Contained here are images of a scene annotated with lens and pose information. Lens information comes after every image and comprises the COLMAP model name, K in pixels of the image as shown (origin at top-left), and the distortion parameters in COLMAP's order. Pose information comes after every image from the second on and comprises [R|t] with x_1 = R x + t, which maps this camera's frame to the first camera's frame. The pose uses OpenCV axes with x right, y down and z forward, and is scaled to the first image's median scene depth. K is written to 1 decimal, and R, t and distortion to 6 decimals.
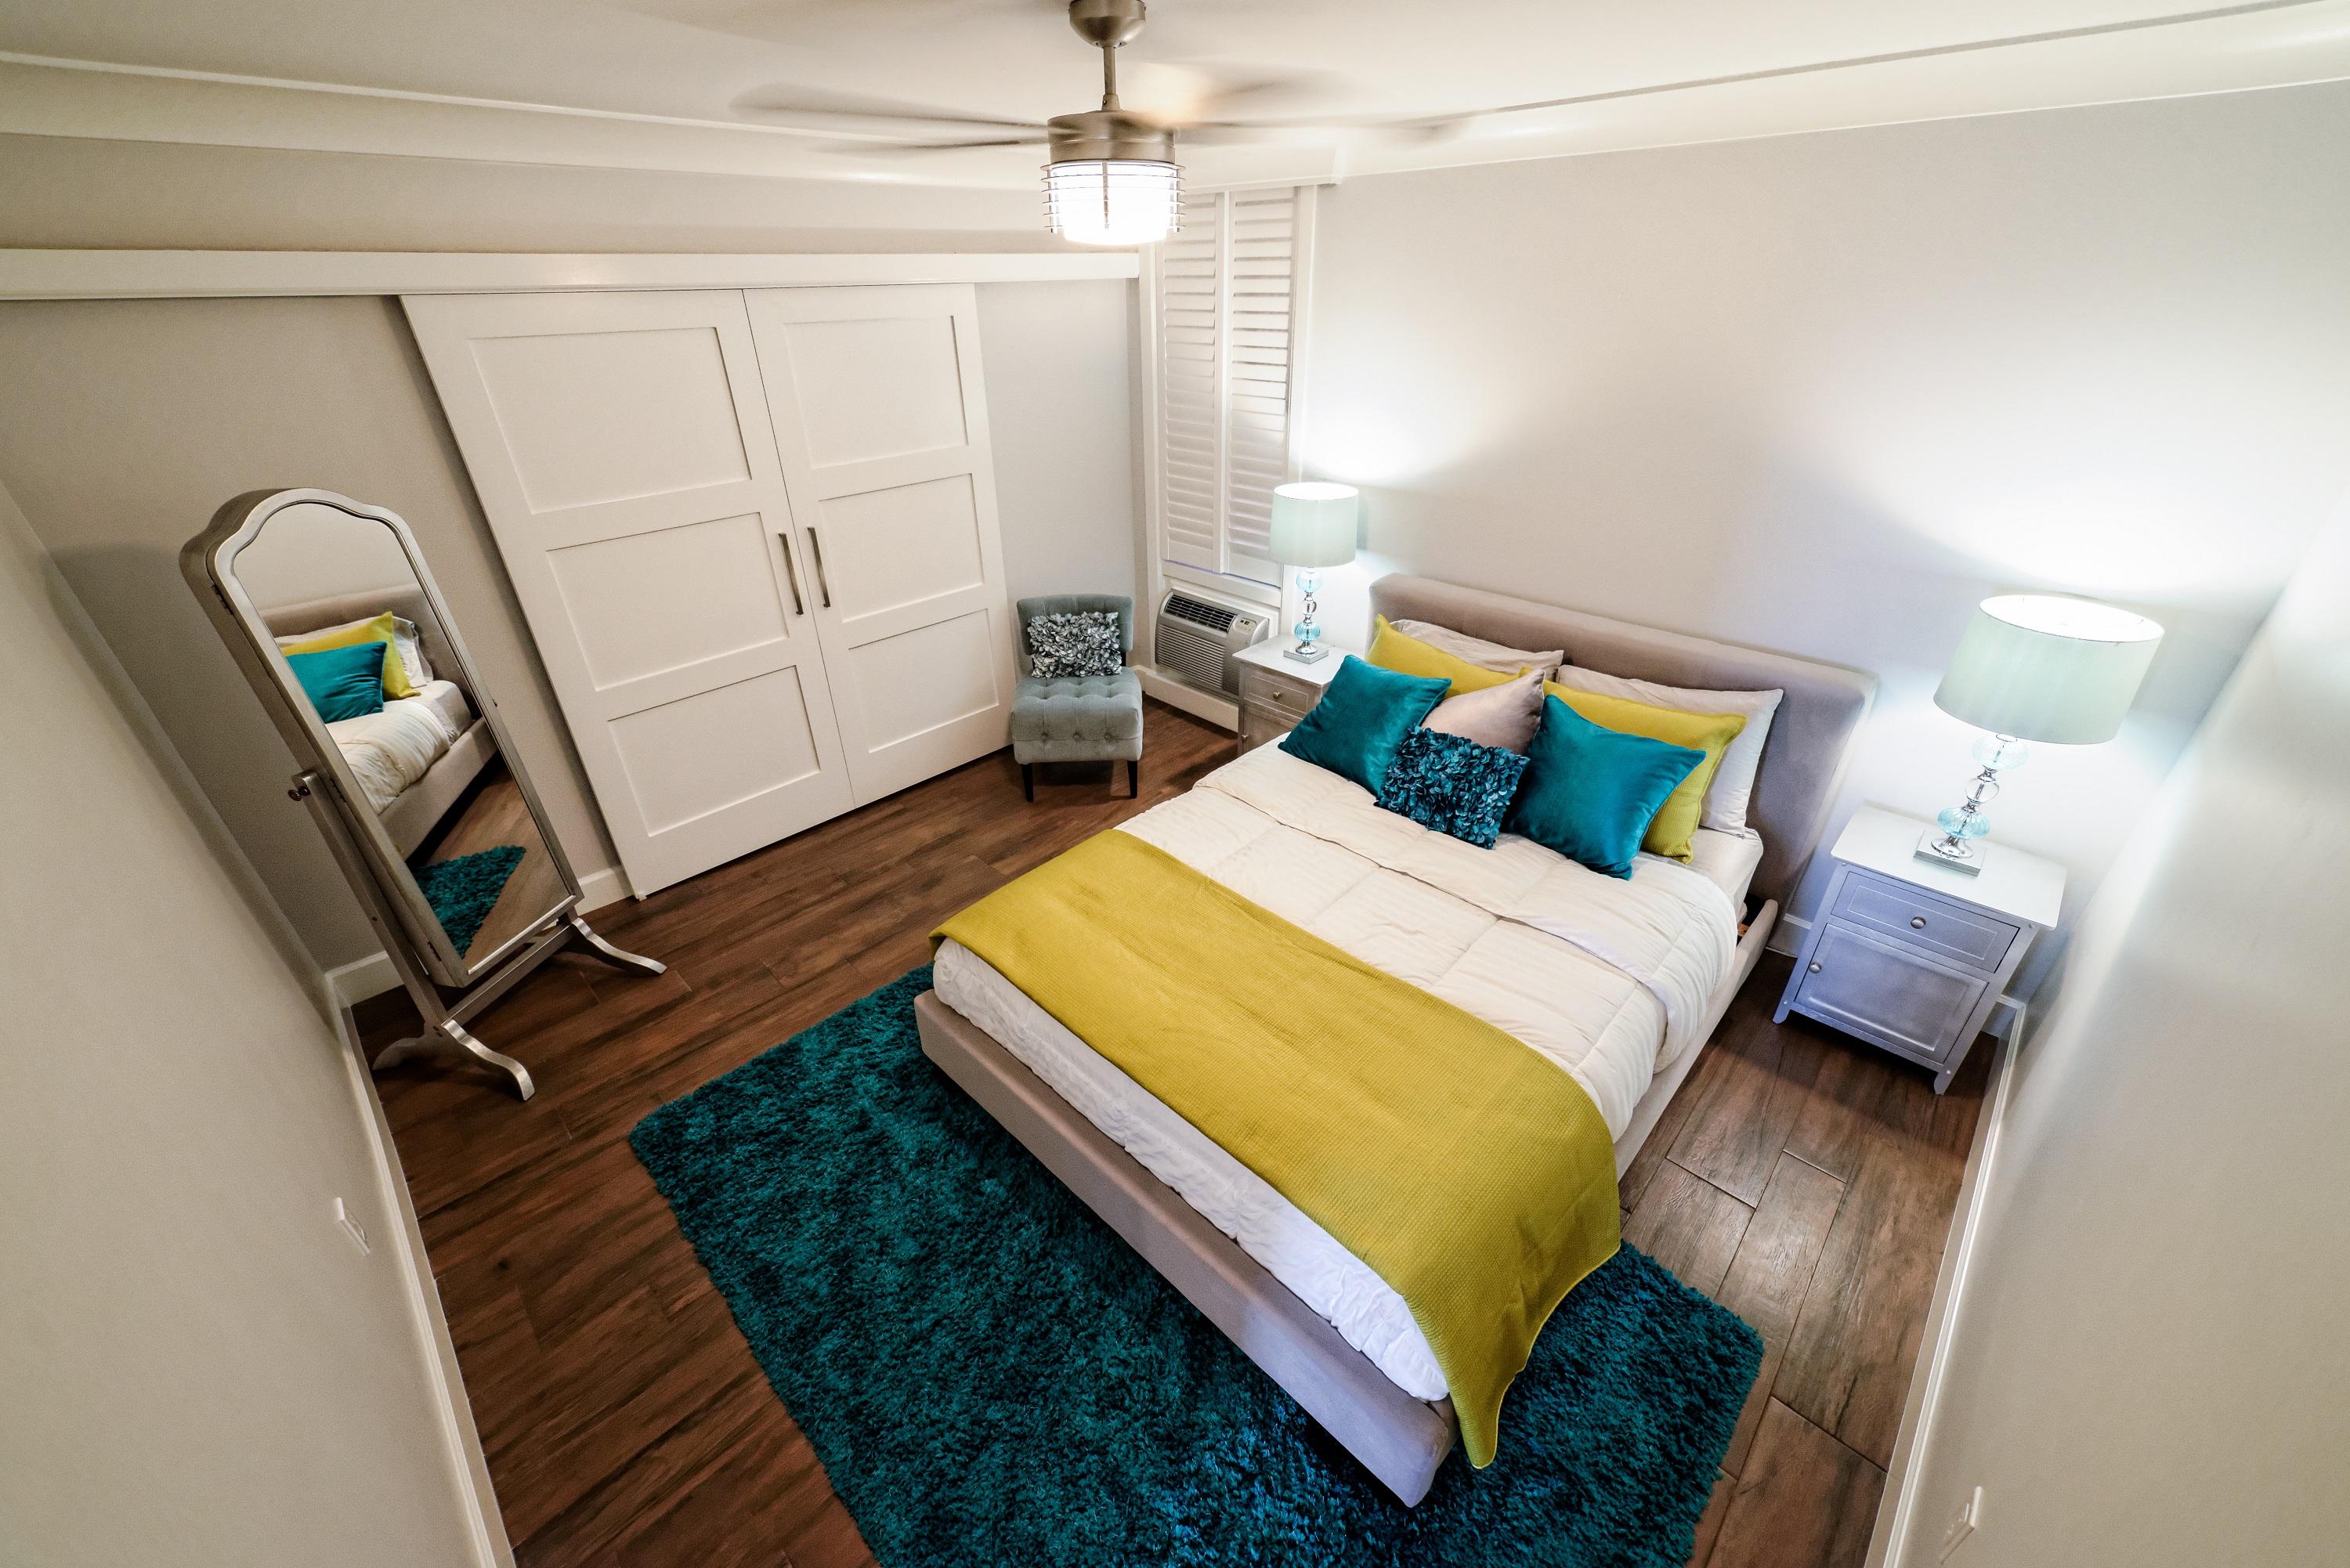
lens RADIAL K [[900.2, 0, 1175.0], [0, 900.2, 784.0], [0, 0, 1]] dist [0.000300, 0.002325]
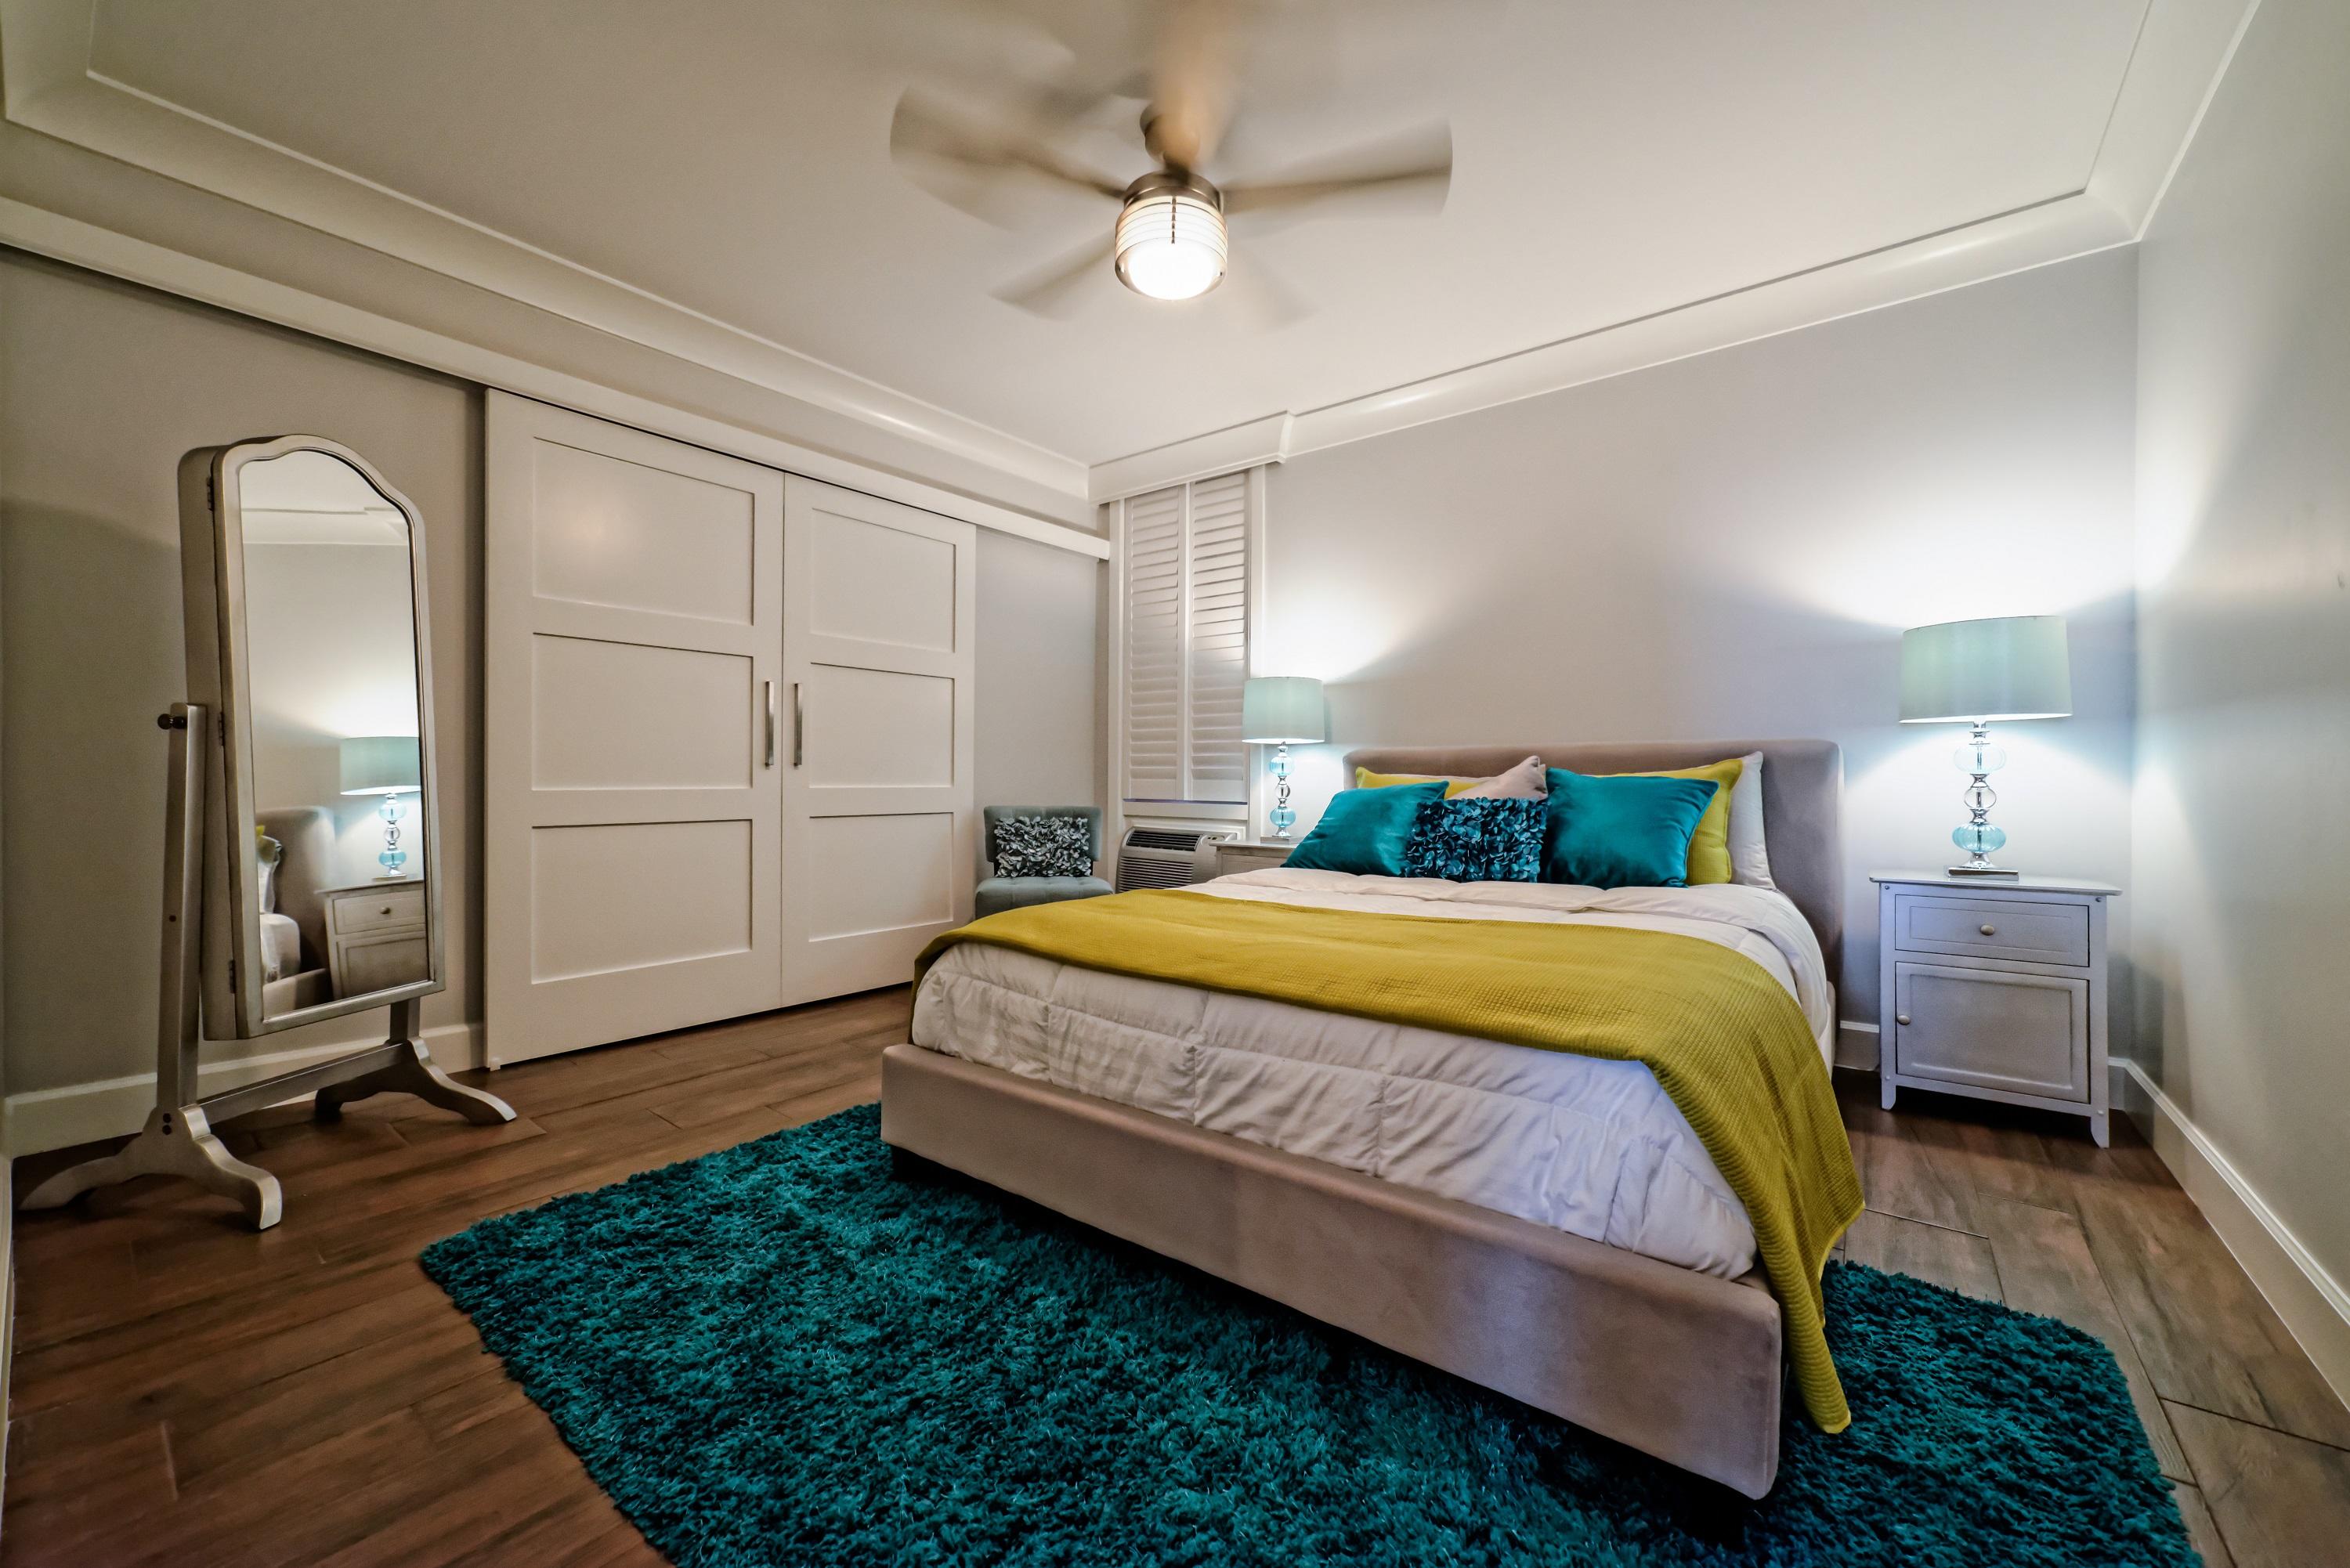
lens RADIAL K [[900.2, 0, 1175.0], [0, 900.2, 784.0], [0, 0, 1]] dist [0.000300, 0.002325]
pose [[0.993257, 0.018286, 0.114486, -0.128966], [0.040818, 0.869106, -0.492939, 0.422505], [-0.108514, 0.494288, 0.862499, 0.182163]]
